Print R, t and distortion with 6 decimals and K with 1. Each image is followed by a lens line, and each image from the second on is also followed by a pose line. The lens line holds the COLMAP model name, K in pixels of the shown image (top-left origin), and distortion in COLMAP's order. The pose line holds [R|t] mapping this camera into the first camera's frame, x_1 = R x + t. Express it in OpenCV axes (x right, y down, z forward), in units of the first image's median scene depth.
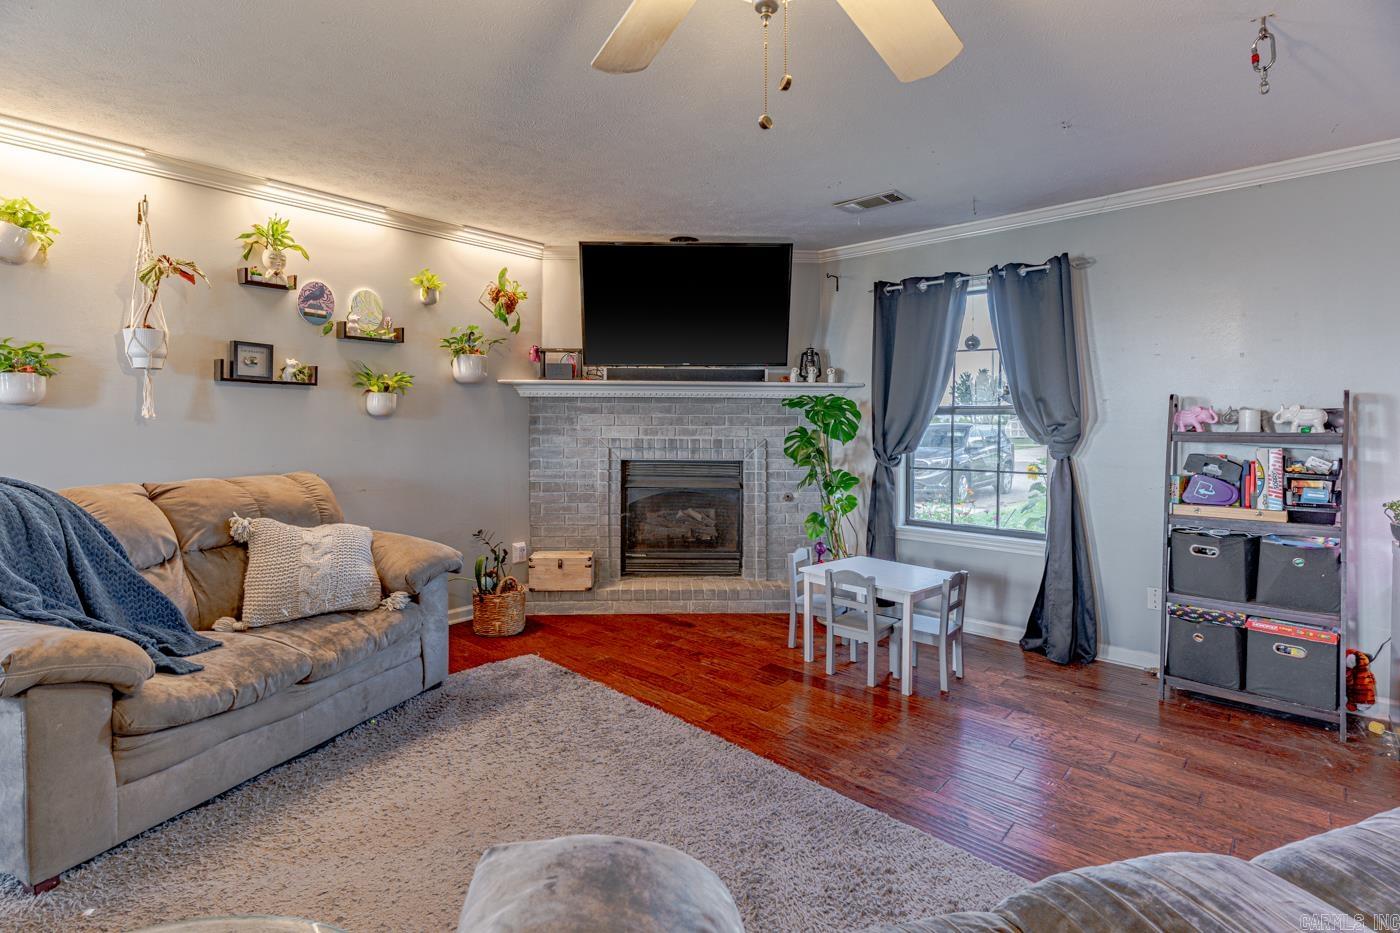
lens RADIAL K [[682.8, 0, 703.6], [0, 682.8, 436.0], [0, 0, 1]] dist [0.013939, -0.000422]
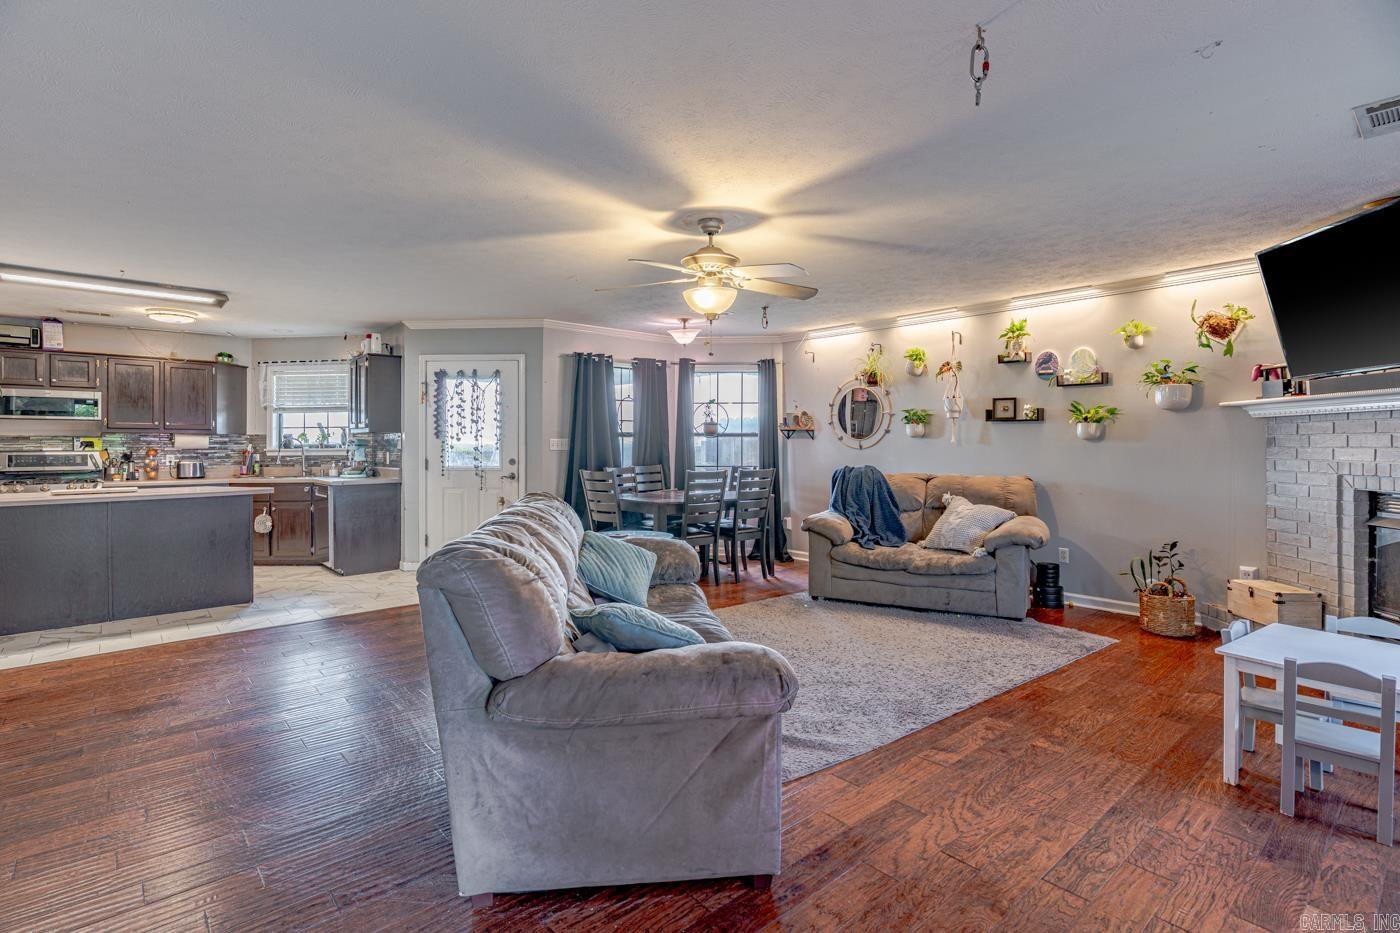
lens RADIAL K [[685.1, 0, 663.5], [0, 685.1, 449.9], [0, 0, 1]] dist [0.013619, 0.000086]
pose [[-0.167250, 0.002595, -0.985911, 0.893659], [-0.020000, 0.999782, 0.006024, -0.000896], [0.985712, 0.020726, -0.167162, 0.354828]]
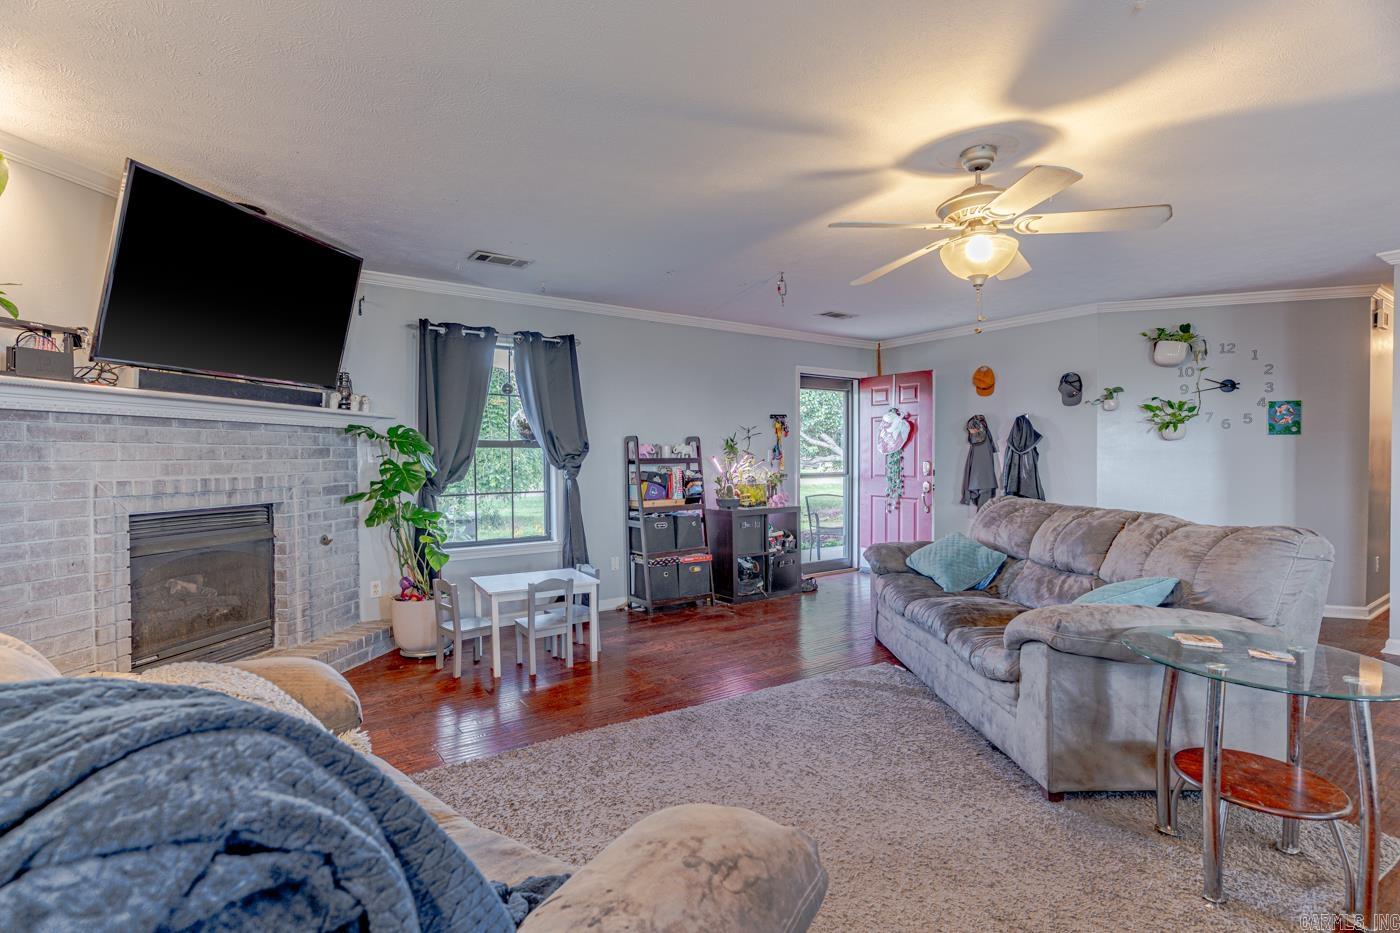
lens RADIAL K [[650.2, 0, 700.0], [0, 650.2, 466.5], [0, 0, 1]] dist [0.012643, -0.000022]
pose [[0.233177, -0.022840, 0.972166, -0.641317], [0.023978, 0.999555, 0.017732, -0.008947], [-0.972139, 0.019176, 0.233621, 0.377712]]
